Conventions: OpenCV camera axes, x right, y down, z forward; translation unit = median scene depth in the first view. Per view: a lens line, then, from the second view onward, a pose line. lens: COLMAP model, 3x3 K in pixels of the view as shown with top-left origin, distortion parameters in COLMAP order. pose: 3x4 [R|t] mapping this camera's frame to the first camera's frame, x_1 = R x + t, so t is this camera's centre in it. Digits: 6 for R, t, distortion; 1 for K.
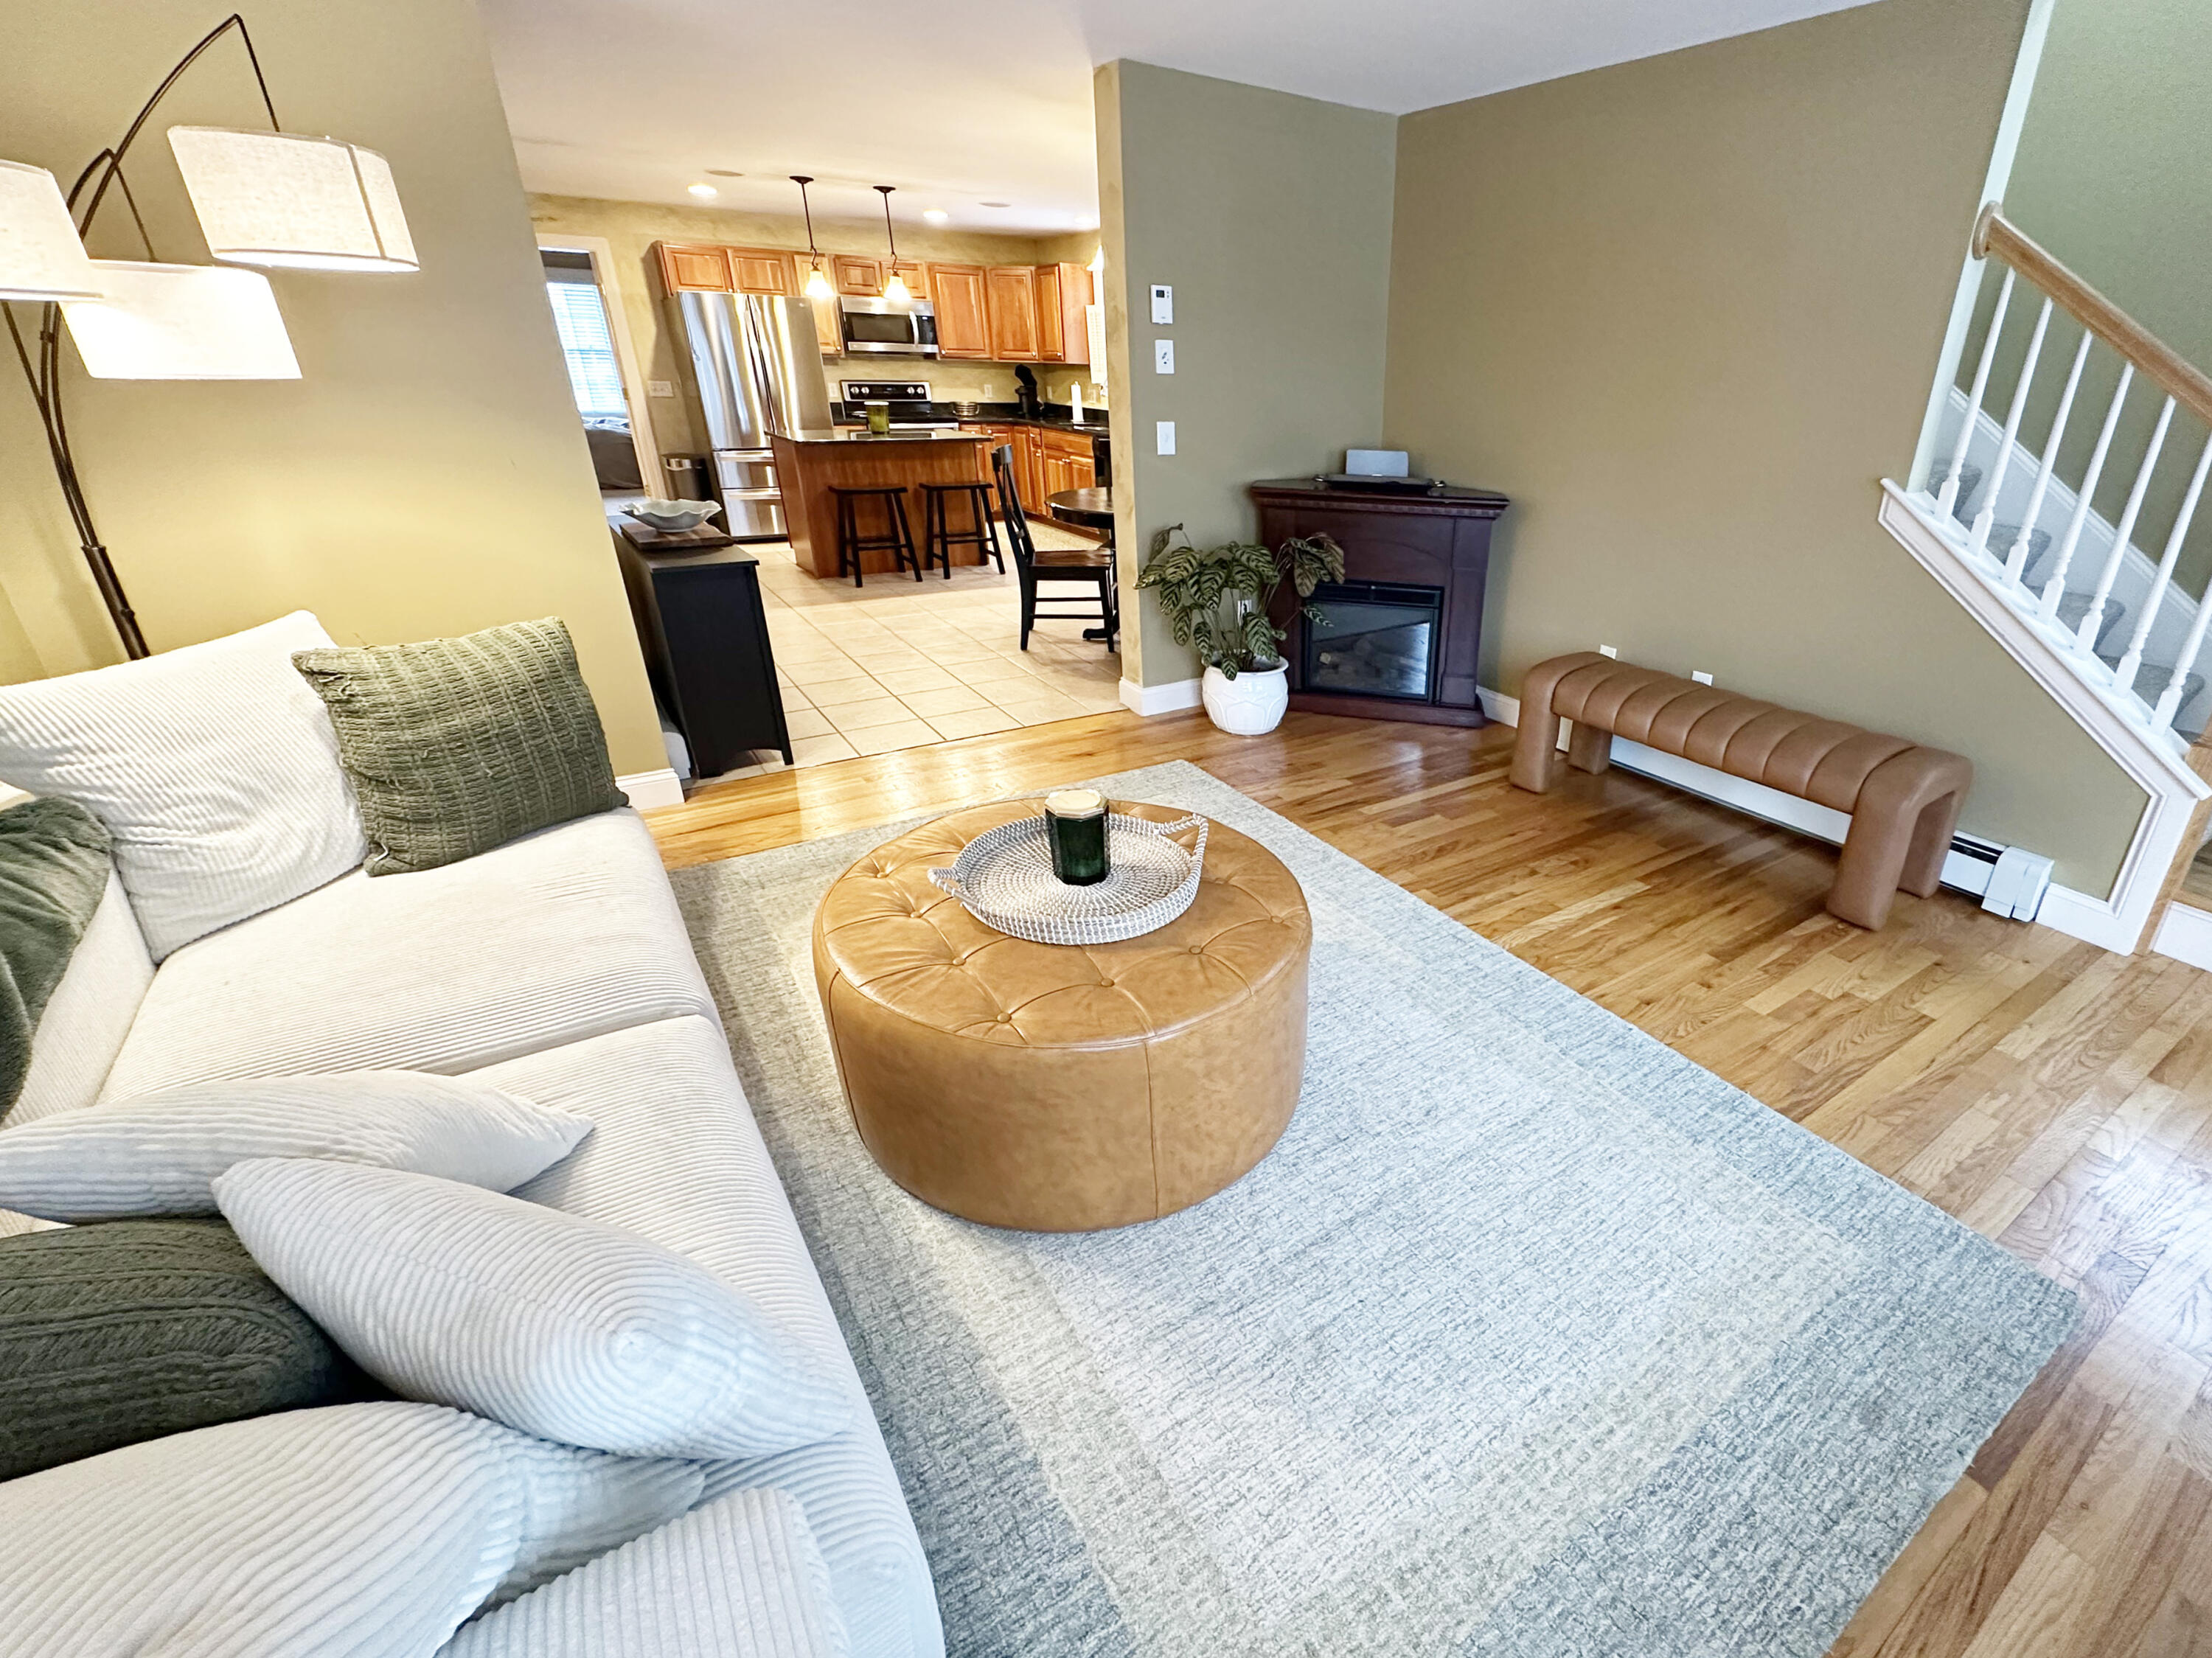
lens RADIAL K [[897.7, 0, 1209.2], [0, 897.7, 758.9], [0, 0, 1]] dist [0.000002, 0.000073]
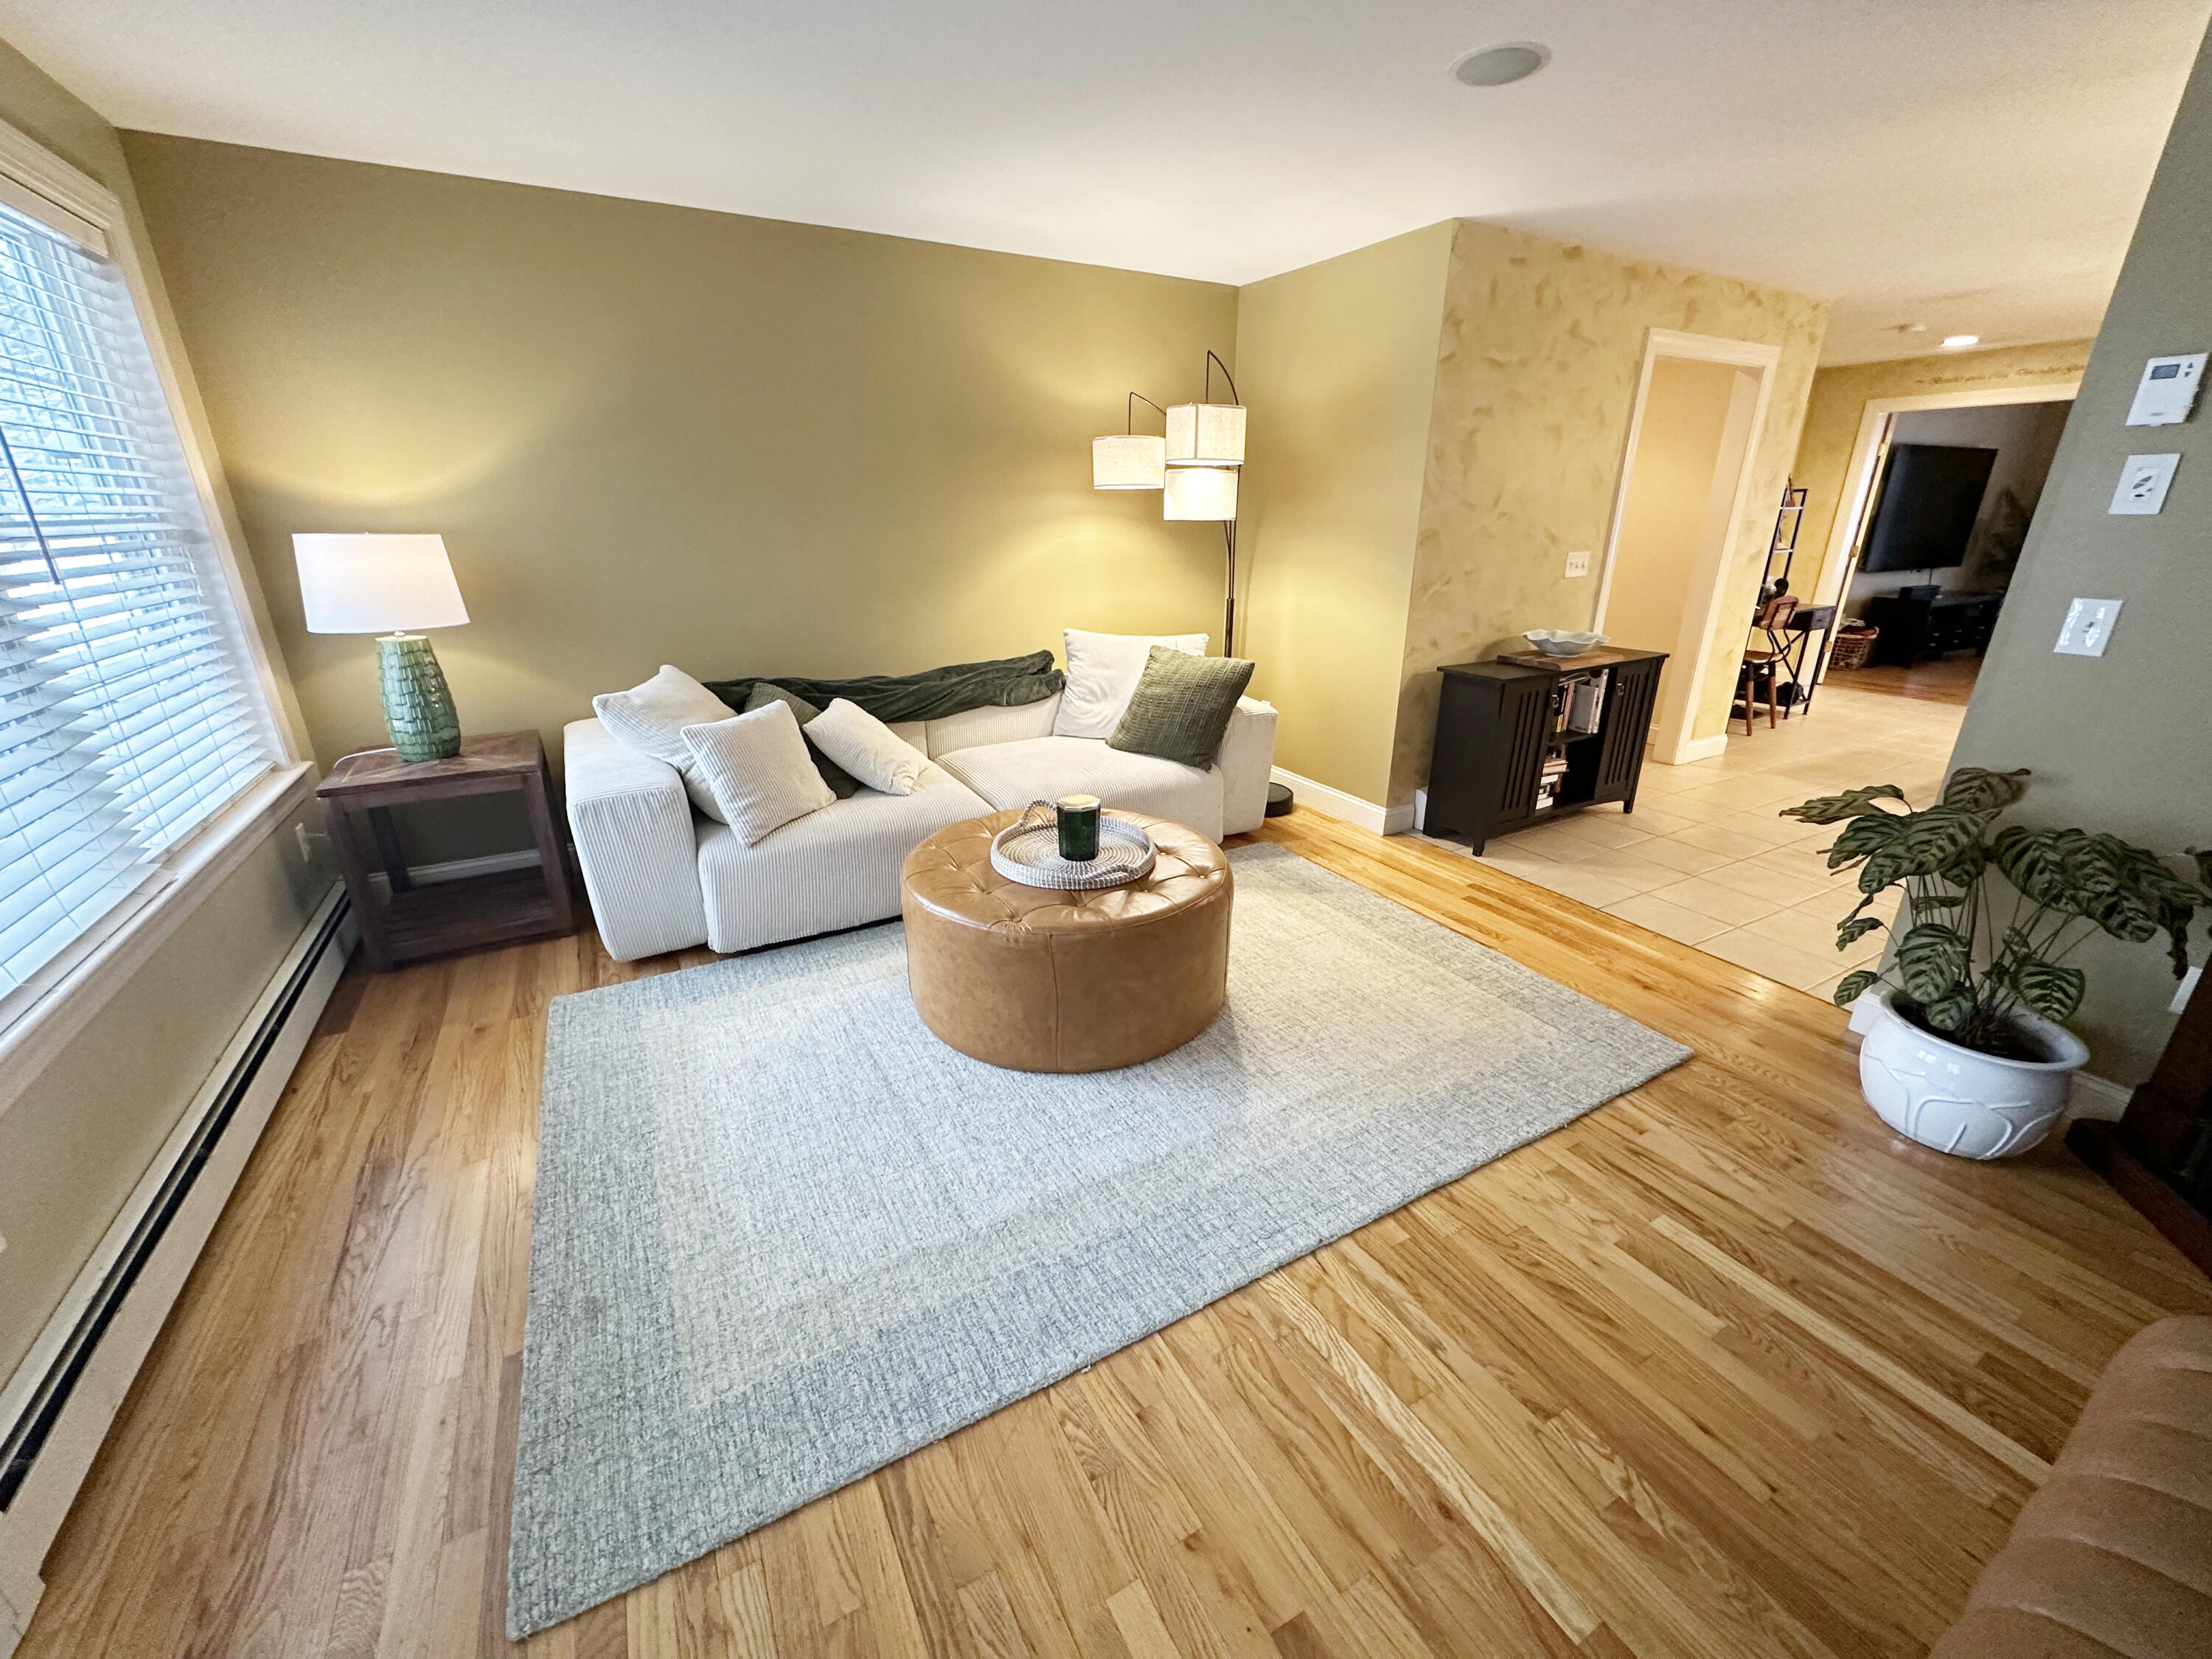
lens RADIAL K [[882.2, 0, 1106.0], [0, 882.2, 829.5], [0, 0, 1]] dist [0.000490, -0.000039]
pose [[-0.045455, 0.318339, -0.946886, 0.792019], [-0.406154, 0.860098, 0.308659, -0.233782], [0.912674, 0.398612, 0.090199, 0.614899]]
